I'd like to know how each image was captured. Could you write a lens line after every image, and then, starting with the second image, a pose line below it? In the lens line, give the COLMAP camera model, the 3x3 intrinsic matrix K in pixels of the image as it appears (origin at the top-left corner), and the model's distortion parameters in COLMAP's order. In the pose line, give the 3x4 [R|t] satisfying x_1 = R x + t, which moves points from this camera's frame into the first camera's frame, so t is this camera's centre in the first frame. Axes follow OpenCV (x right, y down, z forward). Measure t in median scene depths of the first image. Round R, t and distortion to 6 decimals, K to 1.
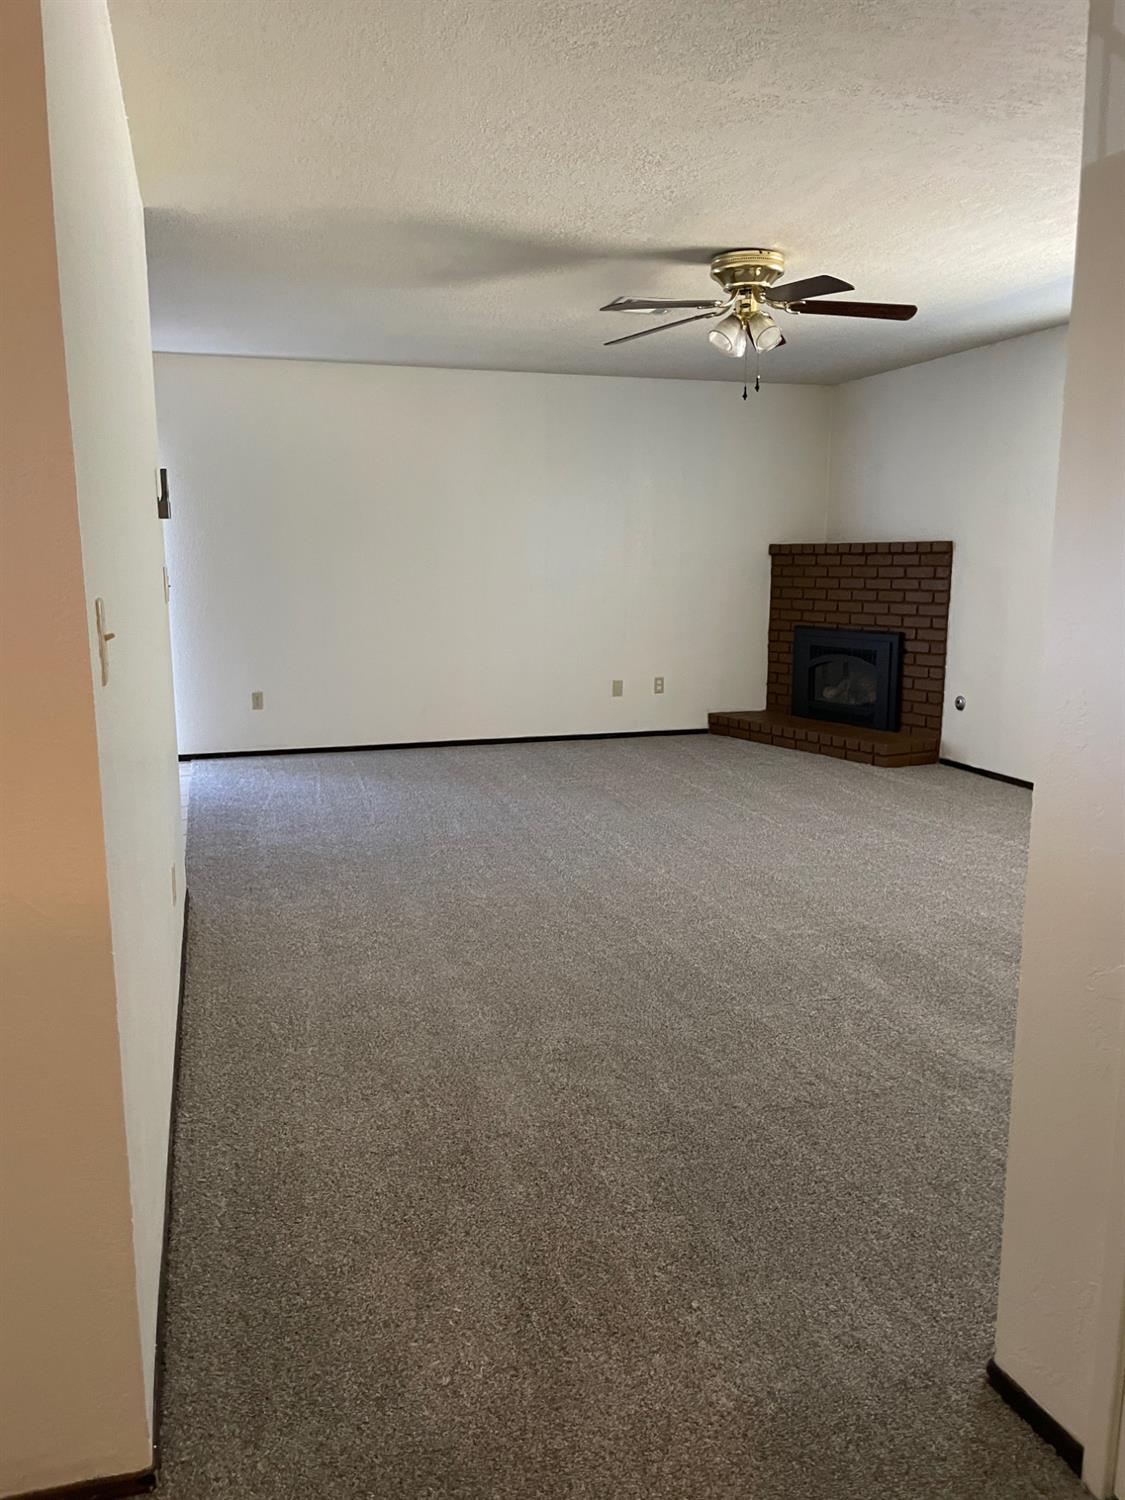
lens RADIAL K [[1131.9, 0, 561.7], [0, 1131.9, 749.2], [0, 0, 1]] dist [0.069344, 0.002041]
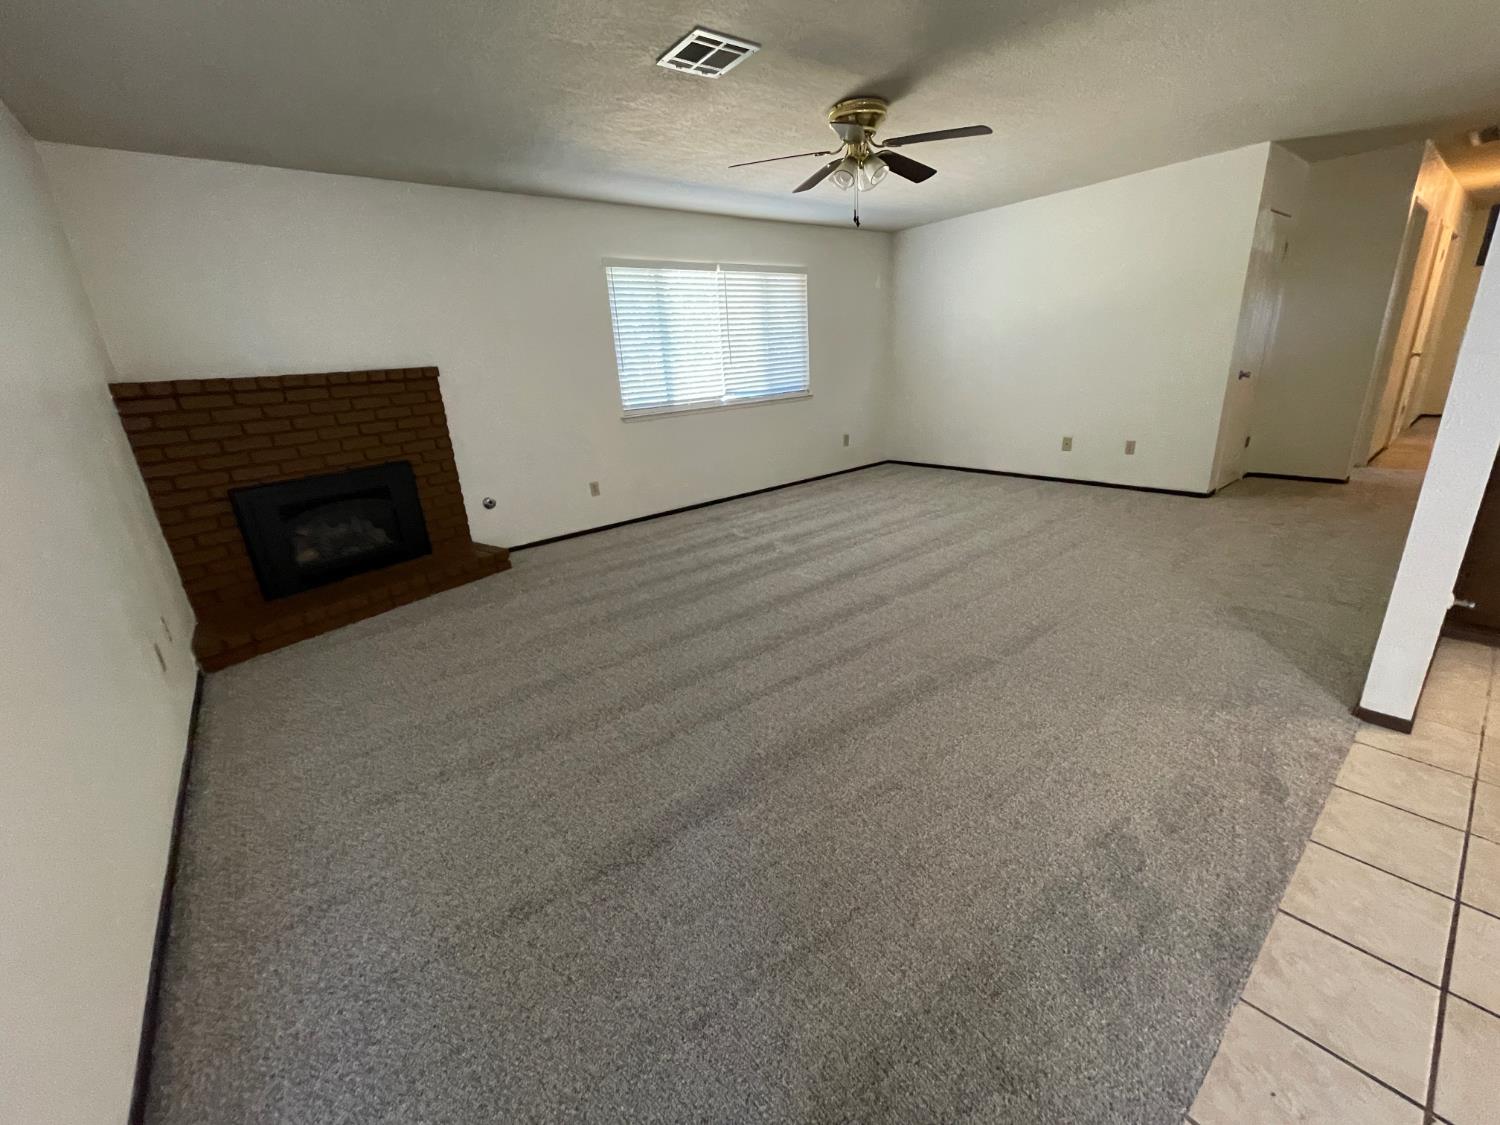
lens RADIAL K [[602.8, 0, 751.5], [0, 602.8, 560.9], [0, 0, 1]] dist [0.001005, 0.000112]
pose [[-0.451624, -0.243114, 0.858447, -0.311285], [0.218386, 0.902770, 0.370558, -0.143867], [-0.865068, 0.354825, -0.354620, 0.892477]]
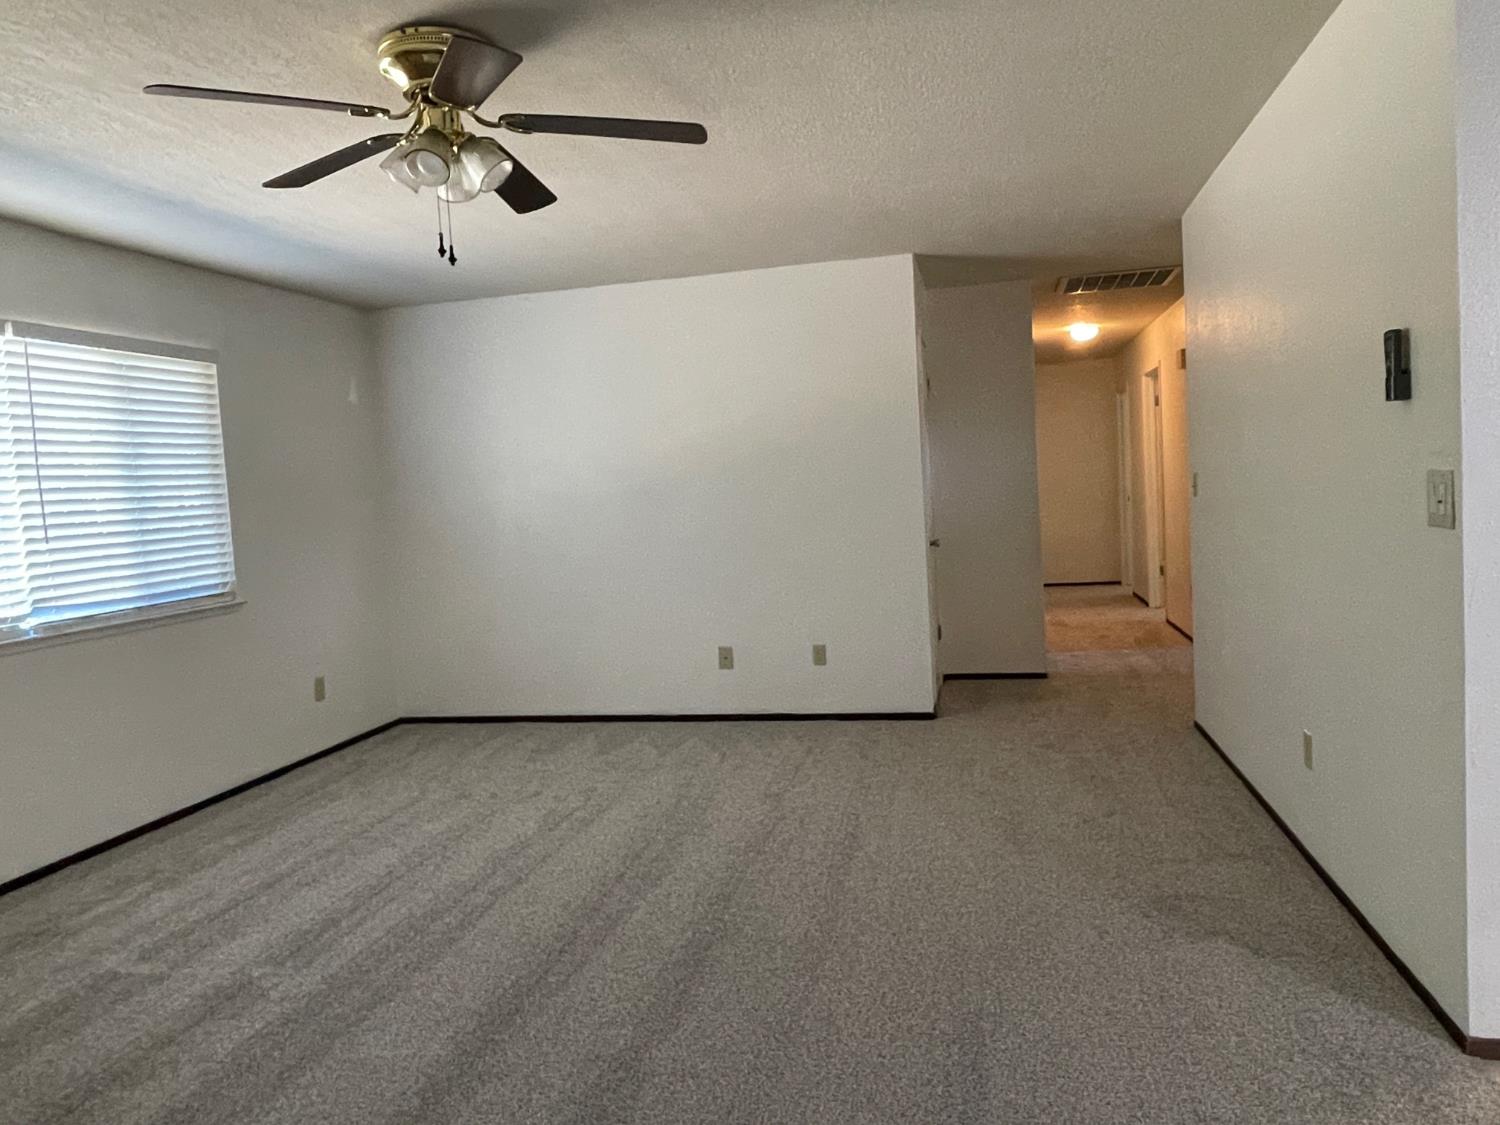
lens RADIAL K [[1020.1, 0, 751.2], [0, 1020.1, 563.6], [0, 0, 1]] dist [0.000110, -0.003405]
pose [[-0.903663, 0.036980, 0.426644, -0.088287], [0.143407, 0.964875, 0.220115, -0.146968], [-0.403518, 0.260093, -0.877225, 0.877668]]
